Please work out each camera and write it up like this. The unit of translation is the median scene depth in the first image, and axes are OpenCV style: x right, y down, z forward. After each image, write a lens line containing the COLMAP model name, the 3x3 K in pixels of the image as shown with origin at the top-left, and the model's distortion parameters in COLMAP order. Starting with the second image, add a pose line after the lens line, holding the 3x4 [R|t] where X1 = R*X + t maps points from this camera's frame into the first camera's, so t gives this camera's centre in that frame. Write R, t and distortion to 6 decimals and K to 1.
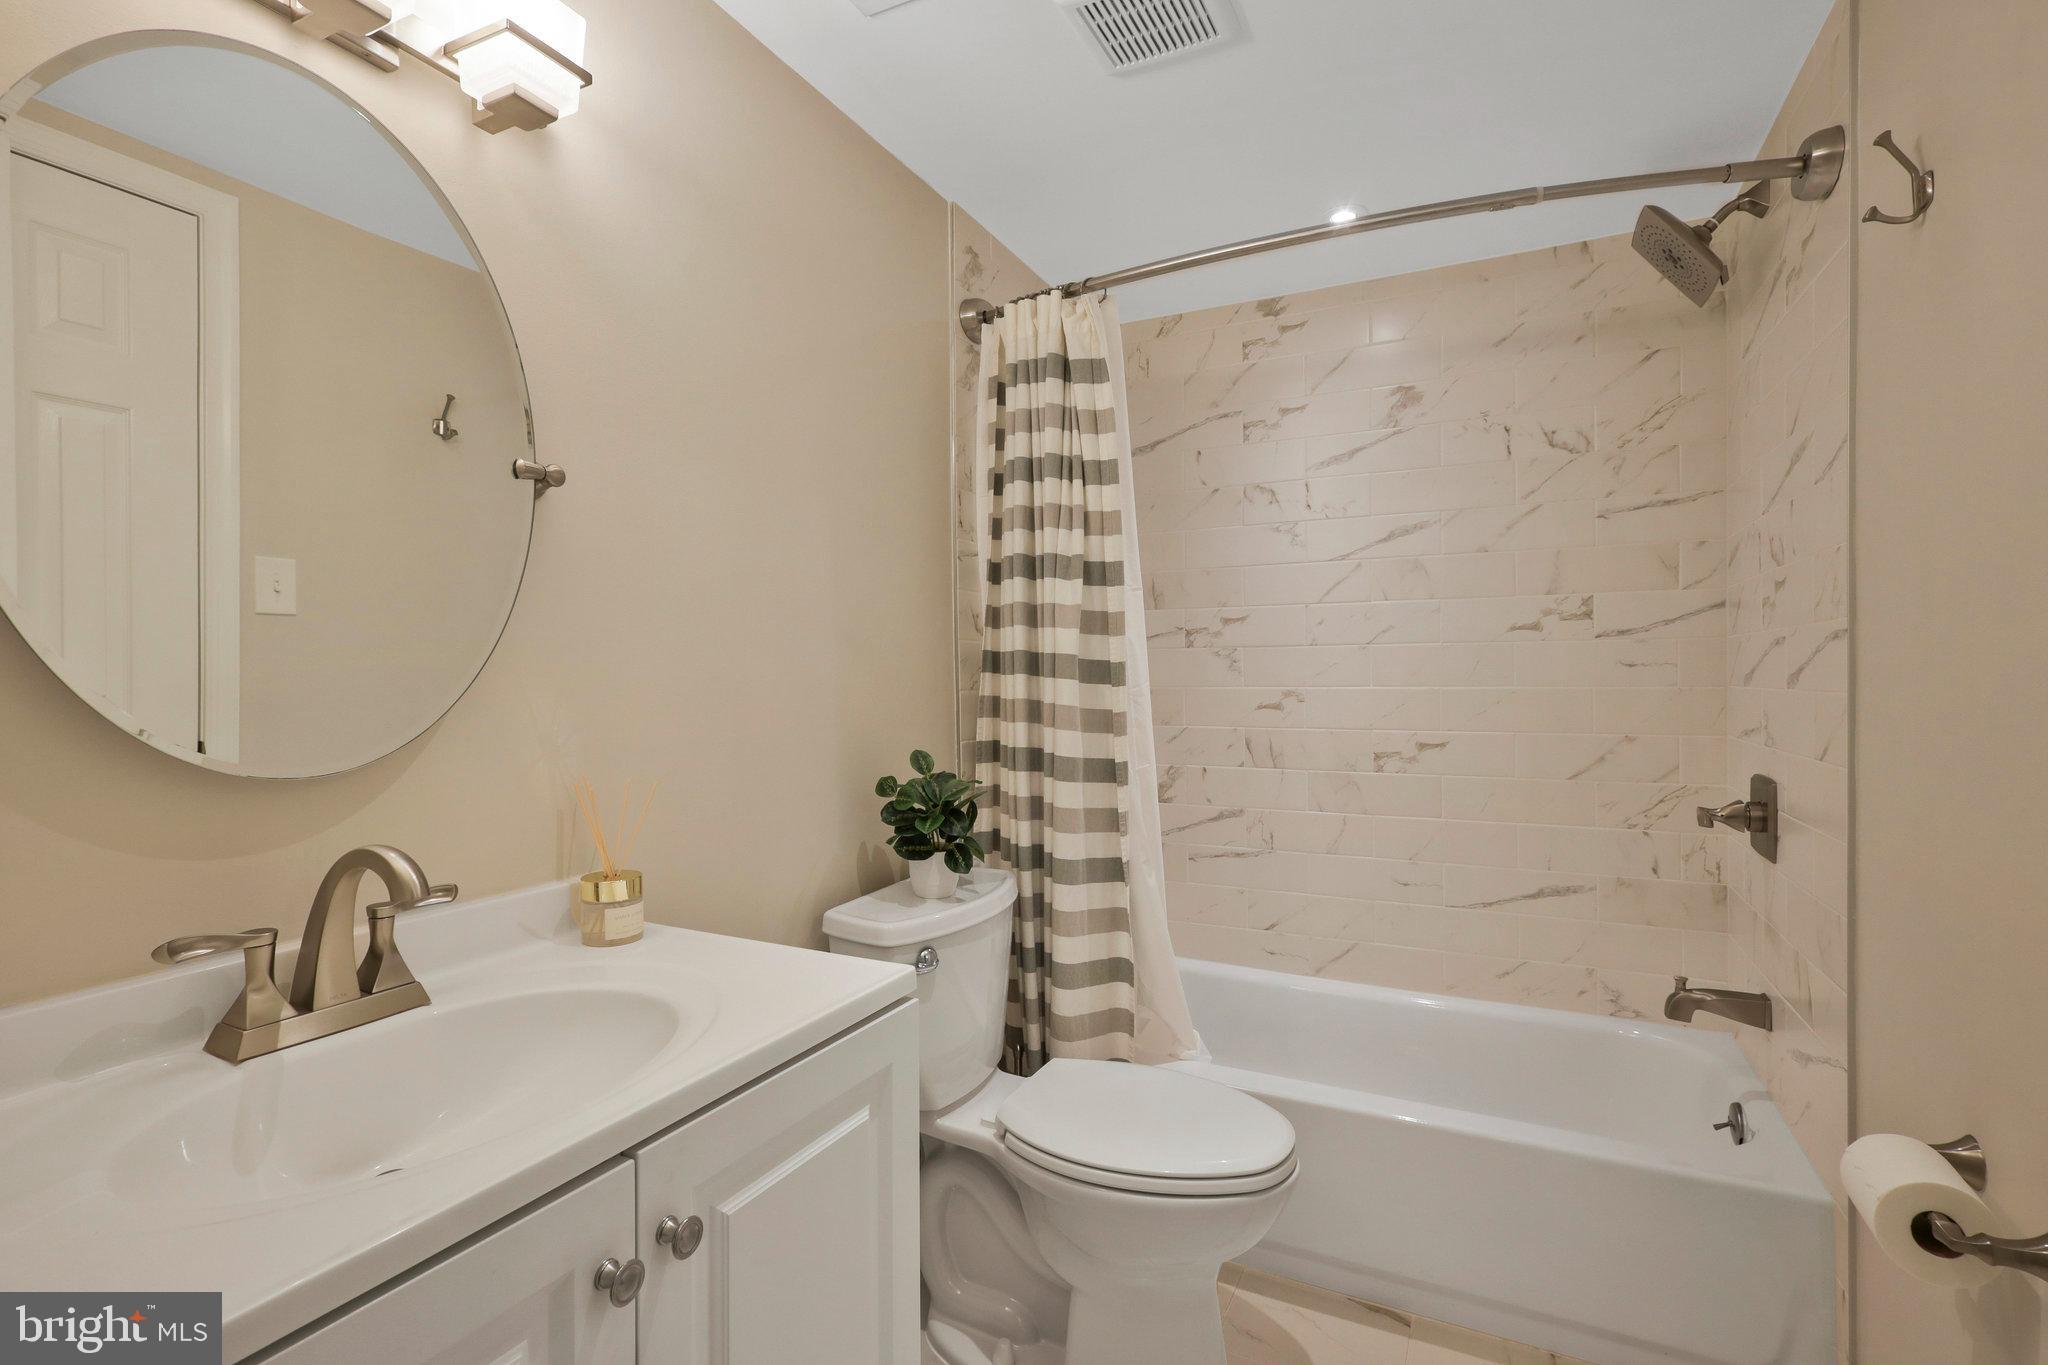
lens RADIAL K [[965.4, 0, 1015.2], [0, 965.4, 678.9], [0, 0, 1]] dist [0.000377, -0.000206]
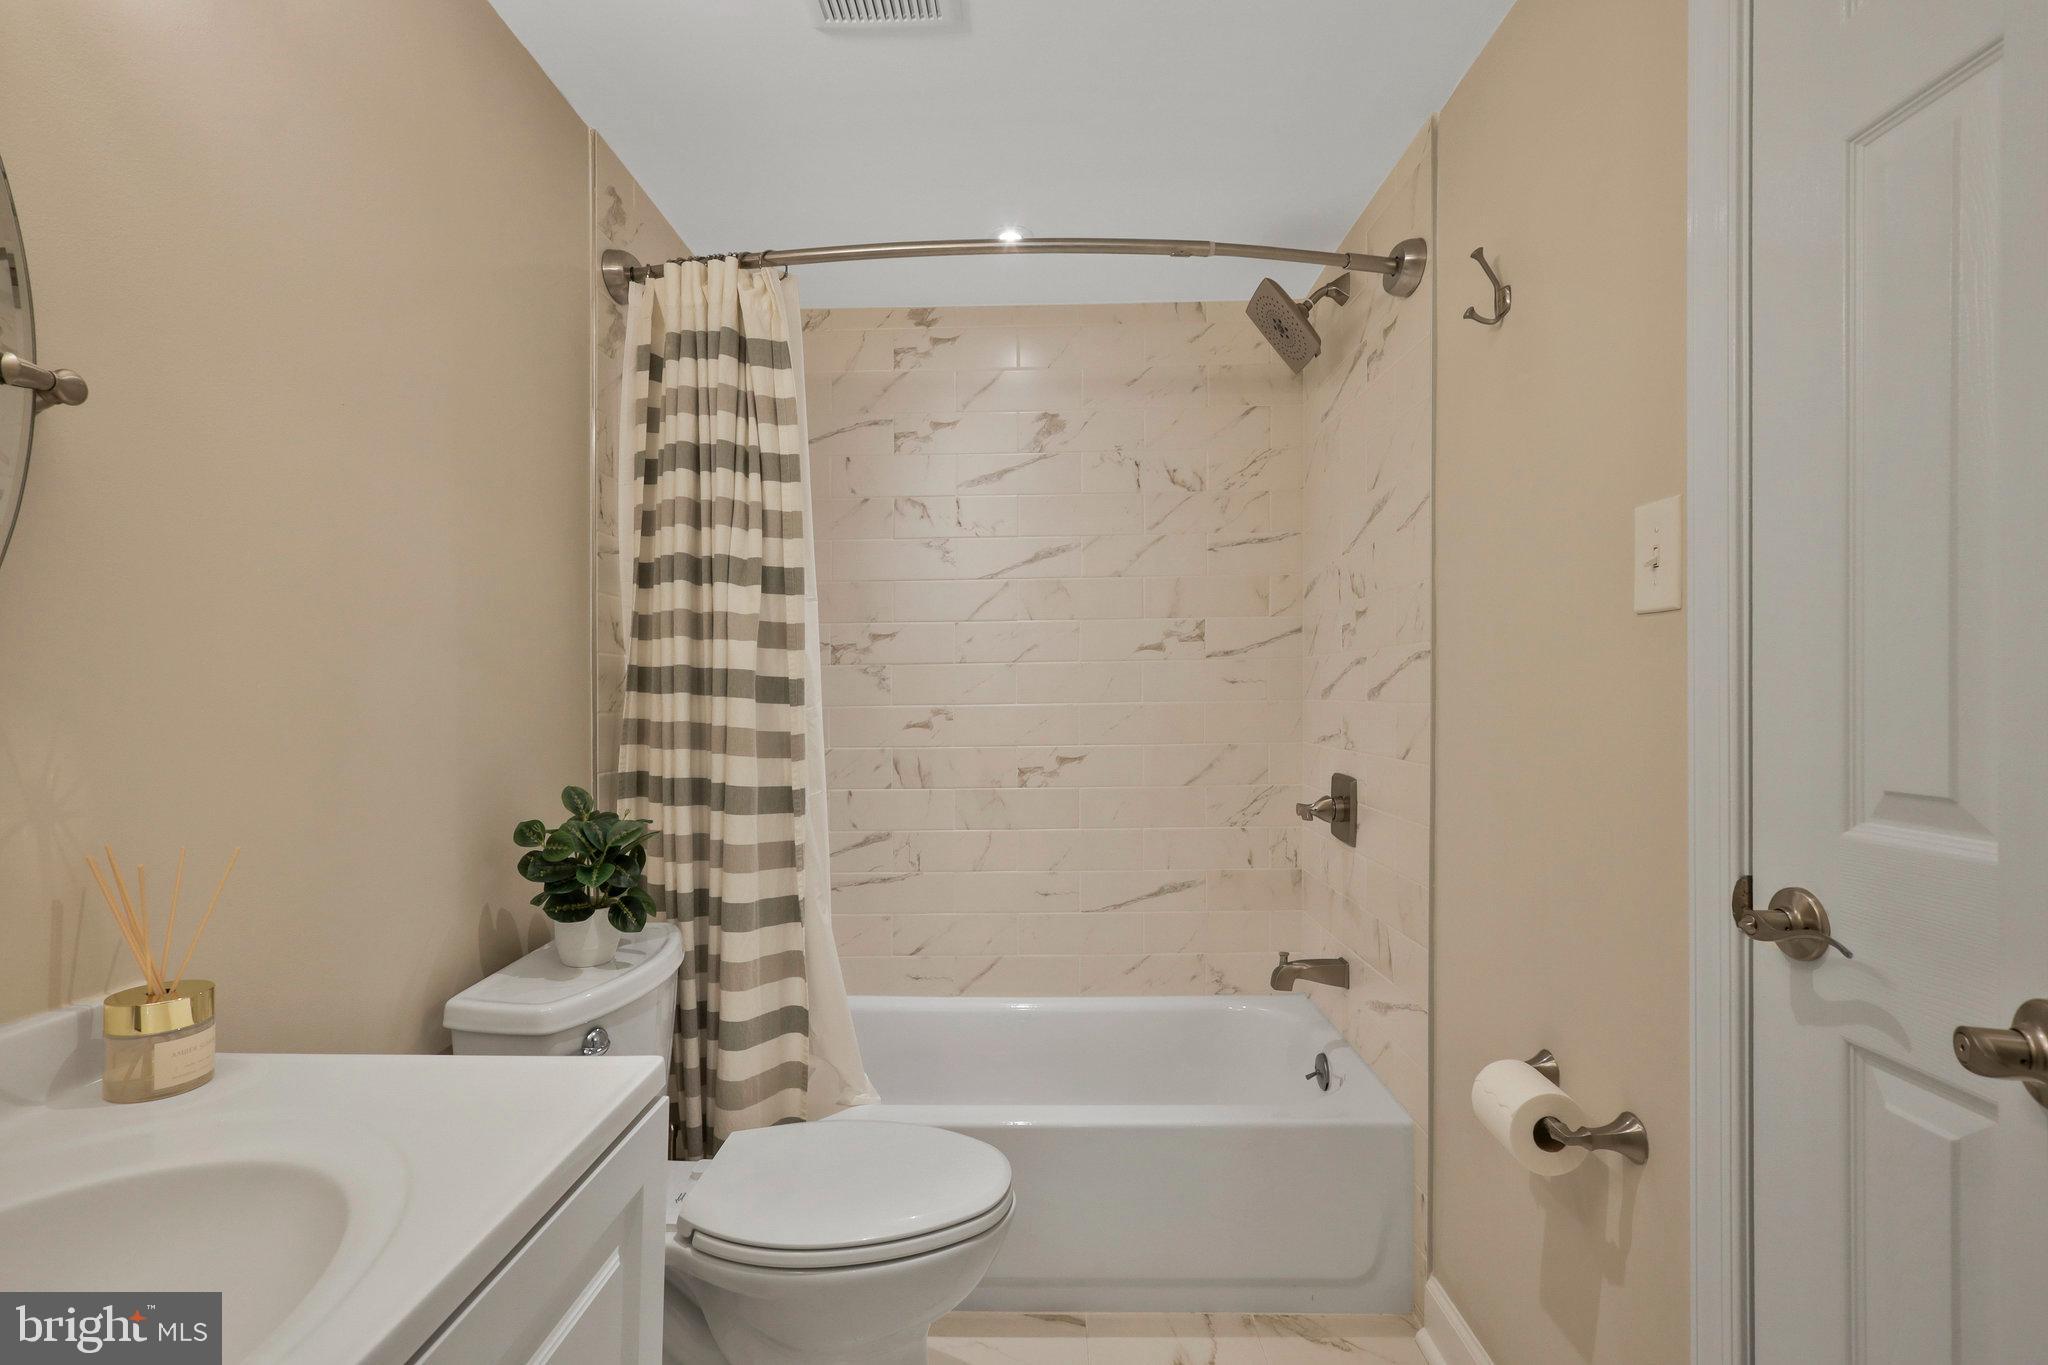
lens RADIAL K [[993.0, 0, 1023.2], [0, 993.0, 688.2], [0, 0, 1]] dist [0.000937, 0.000059]
pose [[0.900039, -0.004586, 0.435786, -0.108834], [0.009827, 0.999904, -0.009774, 0.002550], [-0.435699, 0.013079, 0.899997, 0.068849]]
